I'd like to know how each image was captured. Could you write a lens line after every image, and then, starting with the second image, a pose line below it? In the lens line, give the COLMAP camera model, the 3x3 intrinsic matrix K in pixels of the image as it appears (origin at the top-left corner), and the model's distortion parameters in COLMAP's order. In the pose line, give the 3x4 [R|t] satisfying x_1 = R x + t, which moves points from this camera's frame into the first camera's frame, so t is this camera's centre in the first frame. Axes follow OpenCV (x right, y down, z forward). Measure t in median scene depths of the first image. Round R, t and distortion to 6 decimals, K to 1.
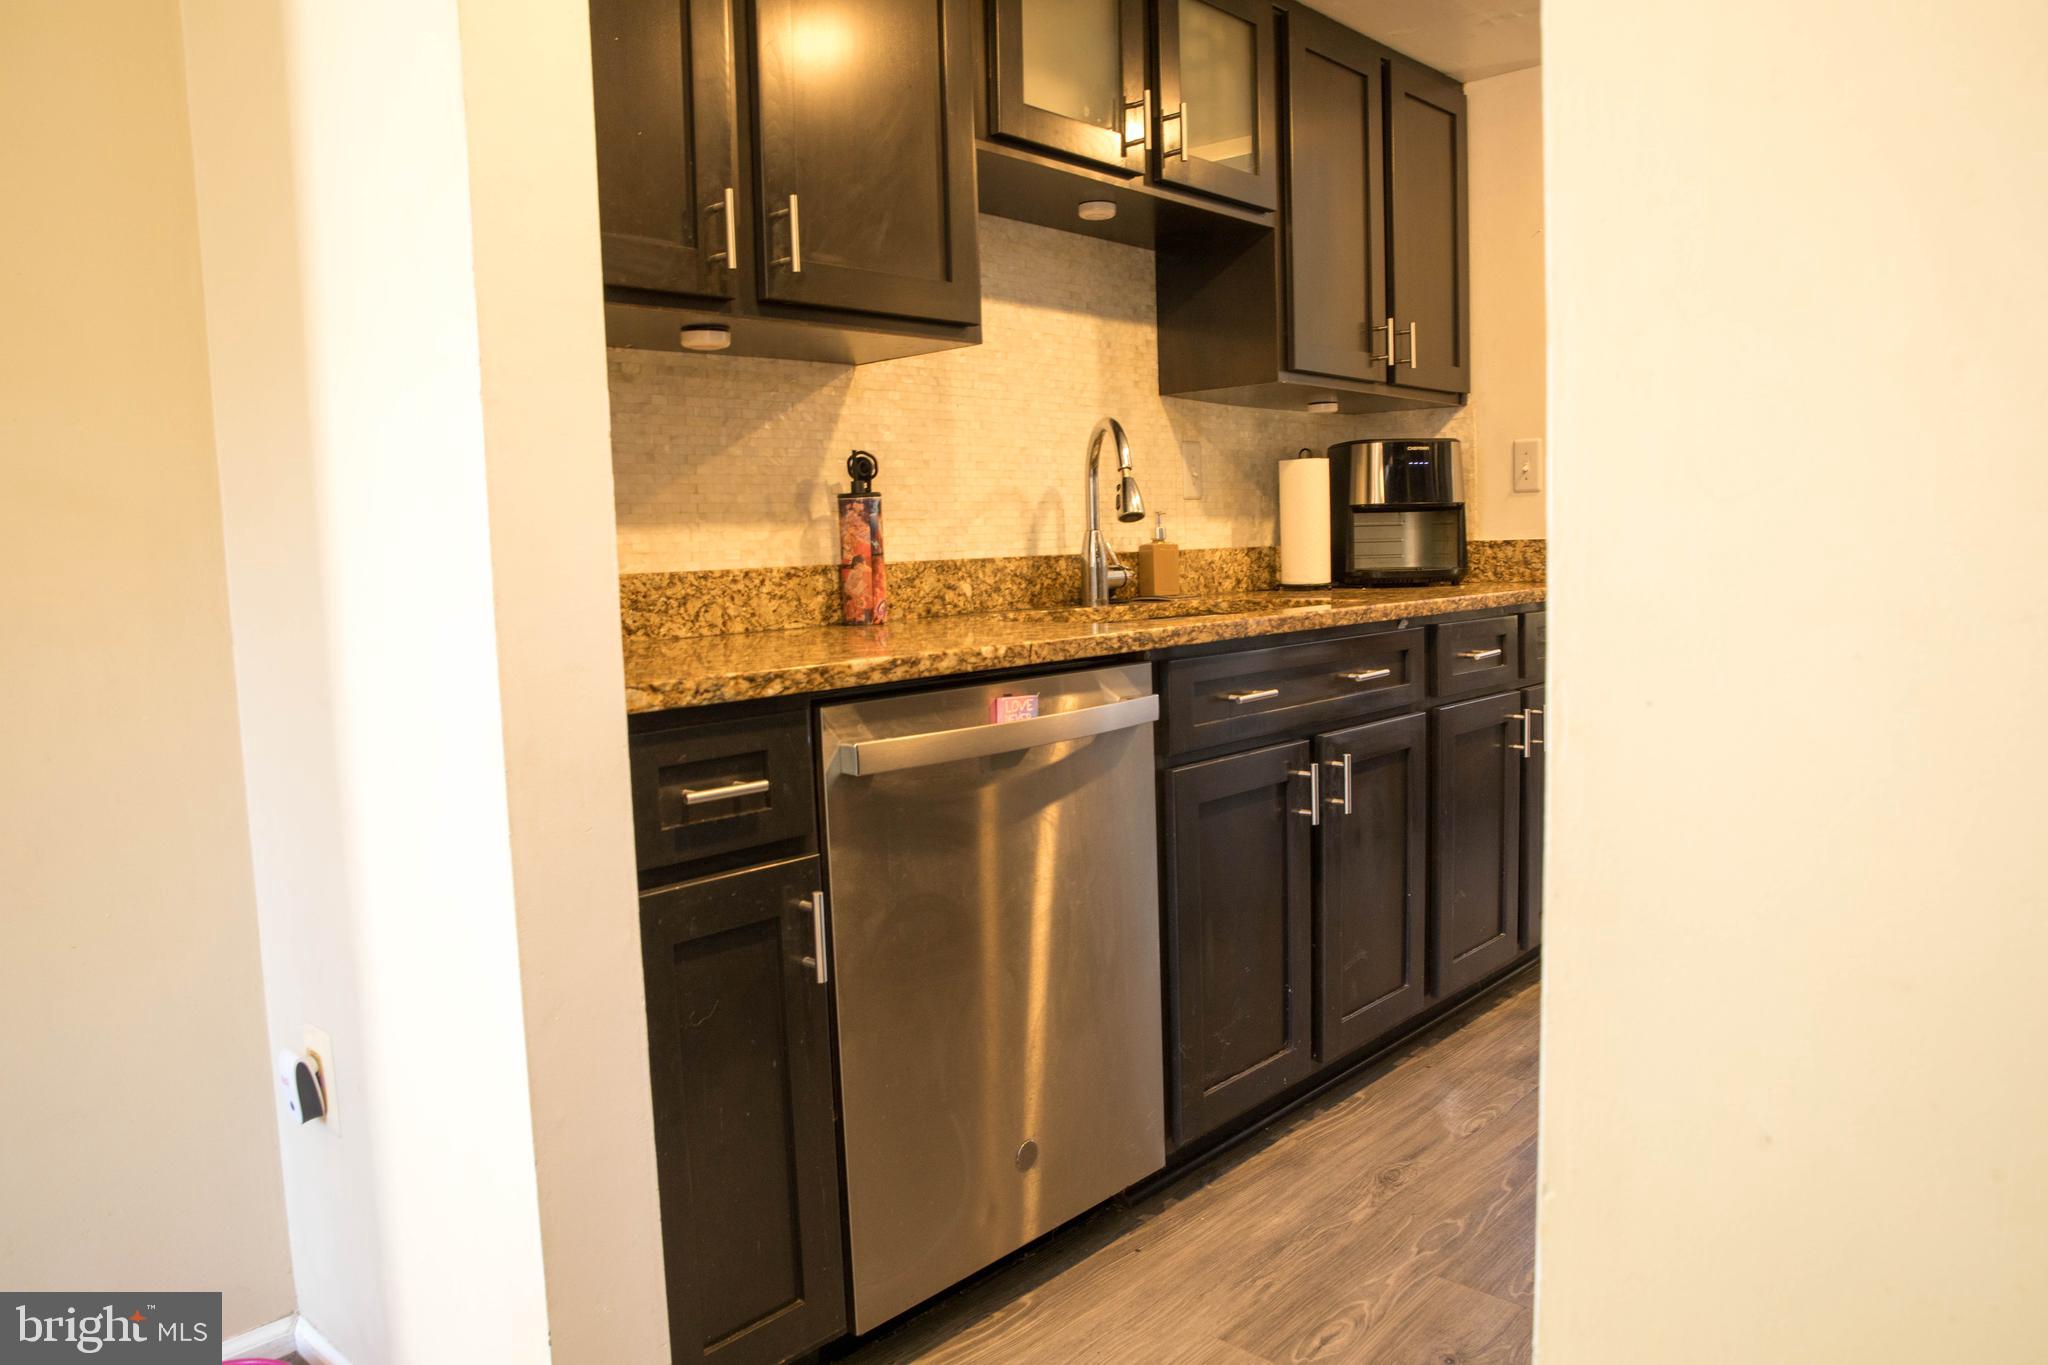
lens RADIAL K [[1397.3, 0, 1019.3], [0, 1397.3, 681.1], [0, 0, 1]] dist [-0.109651, 0.089315]
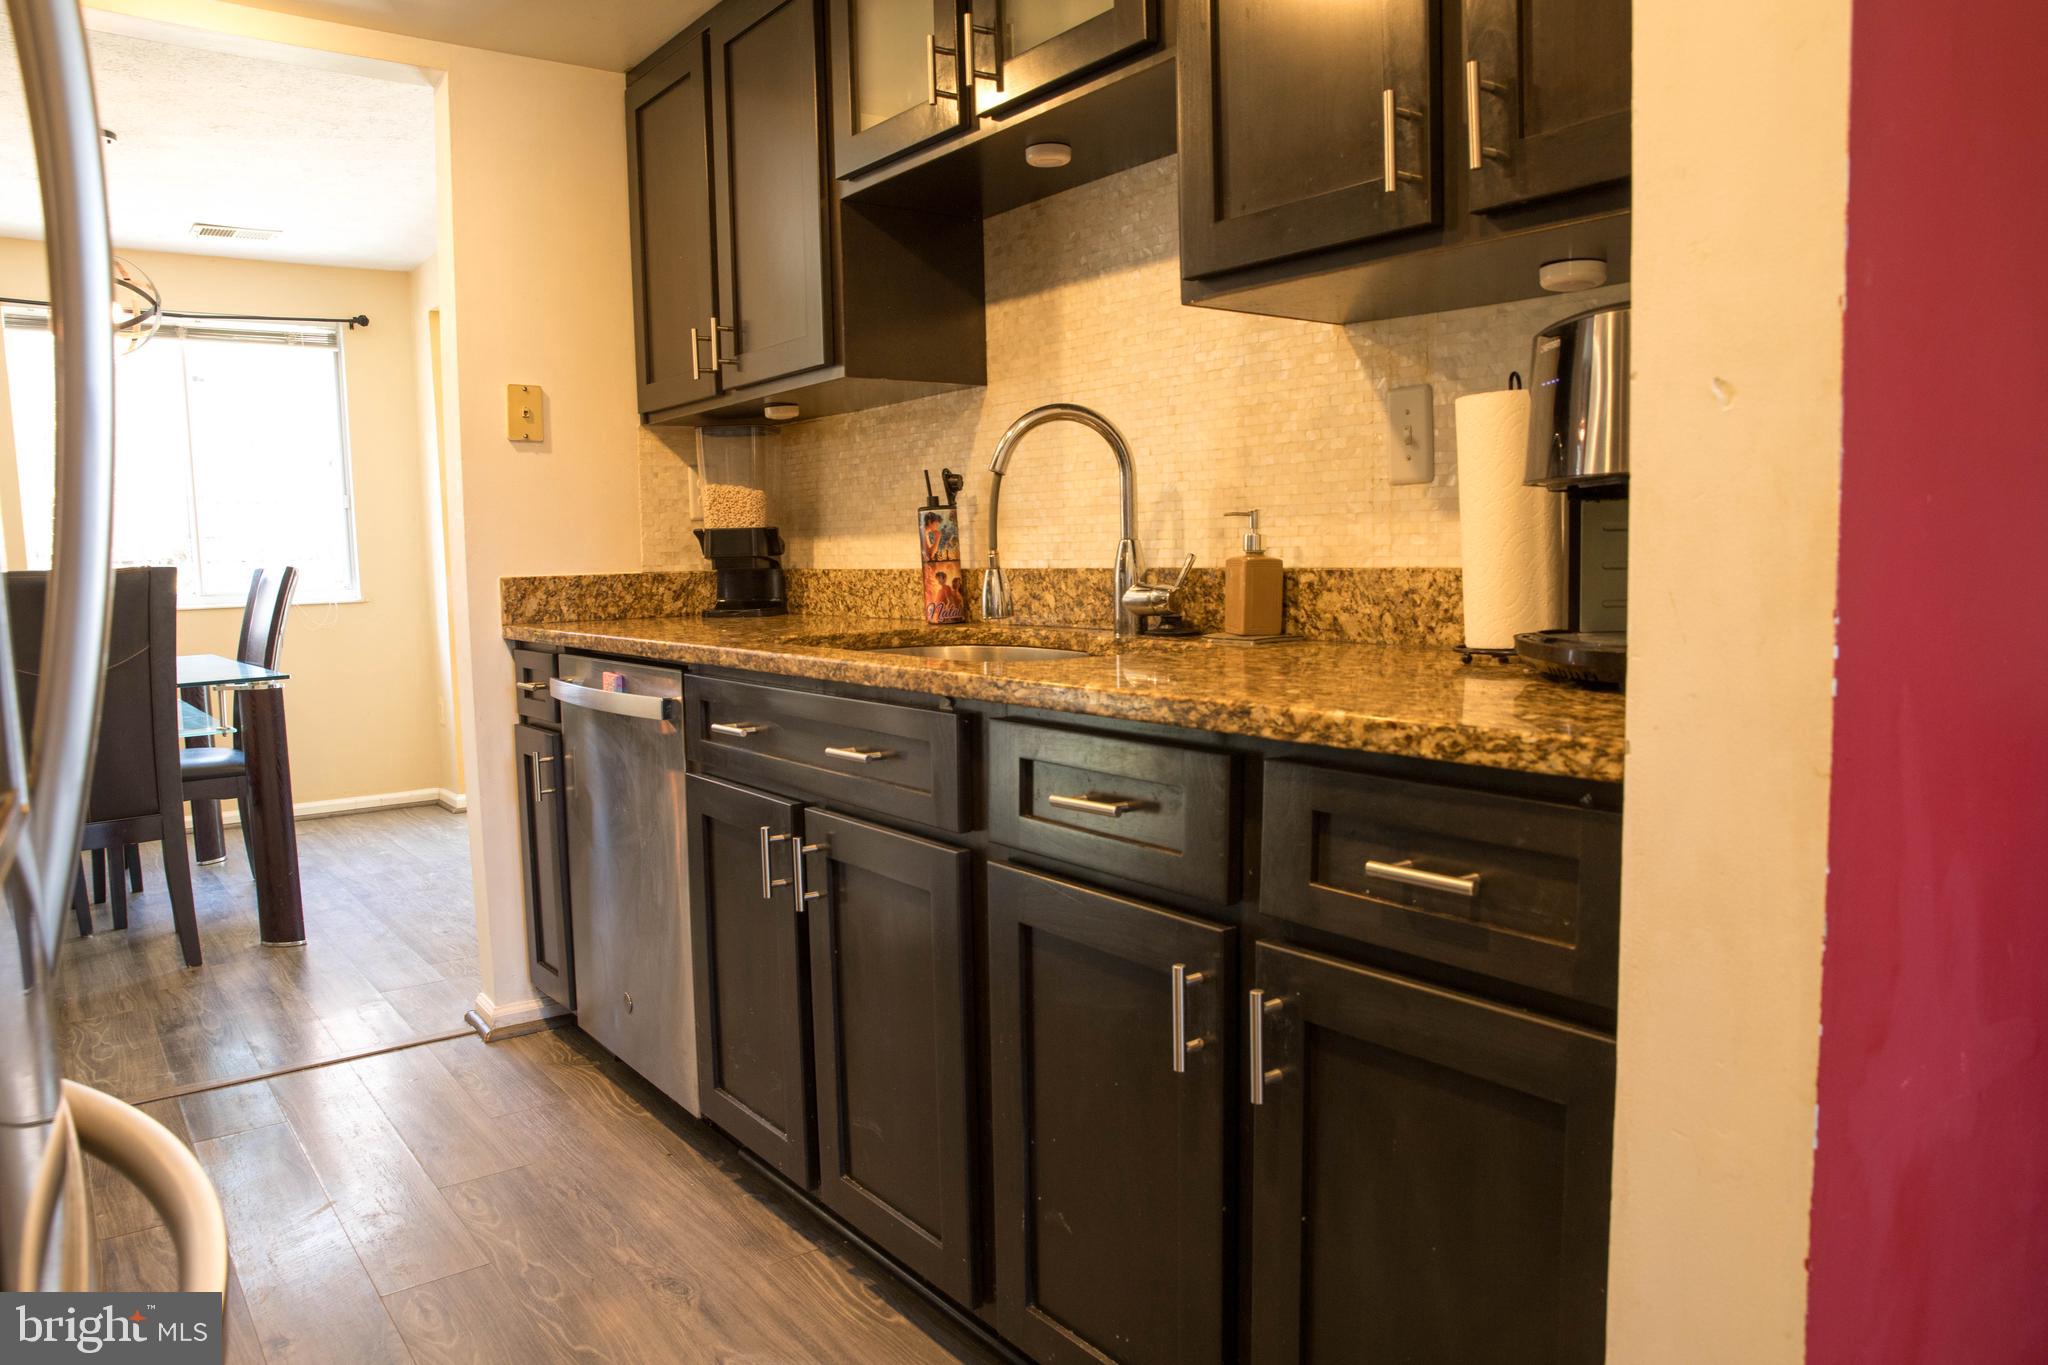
lens RADIAL K [[1397.3, 0, 1019.3], [0, 1397.3, 681.1], [0, 0, 1]] dist [-0.109651, 0.089315]
pose [[-0.175834, 0.128525, -0.975994, 0.955699], [-0.069291, 0.987366, 0.142505, -0.154574], [0.981978, 0.092685, -0.164707, 1.212630]]
